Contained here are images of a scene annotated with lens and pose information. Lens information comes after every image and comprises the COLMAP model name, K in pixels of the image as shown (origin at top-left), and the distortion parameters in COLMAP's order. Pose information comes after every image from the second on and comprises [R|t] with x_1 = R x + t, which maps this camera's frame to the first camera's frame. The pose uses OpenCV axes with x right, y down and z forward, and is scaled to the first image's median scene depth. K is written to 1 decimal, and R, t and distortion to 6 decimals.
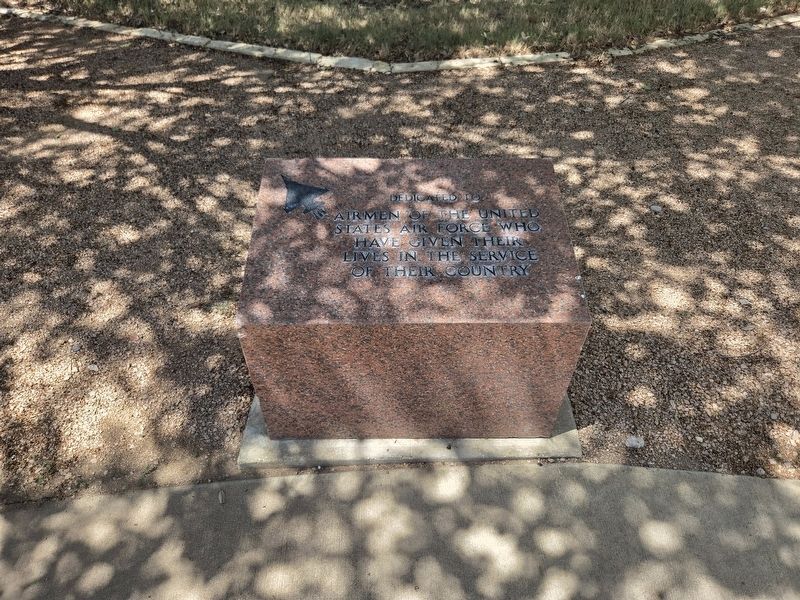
lens RADIAL K [[534.4, 0, 404.4], [0, 534.4, 300.4], [0, 0, 1]] dist [0.046735, -0.023590]
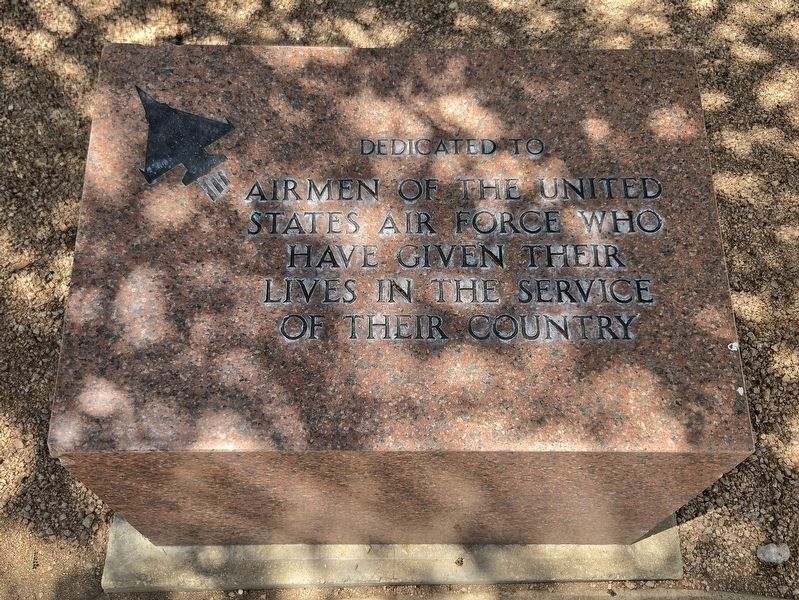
lens RADIAL K [[746.7, 0, 394.8], [0, 746.7, 299.7], [0, 0, 1]] dist [0.034996, 0.000000]
pose [[0.999869, 0.015100, 0.005810, 0.002730], [-0.016109, 0.962451, 0.270977, -0.247604], [-0.001501, -0.271035, 0.962568, 0.309377]]
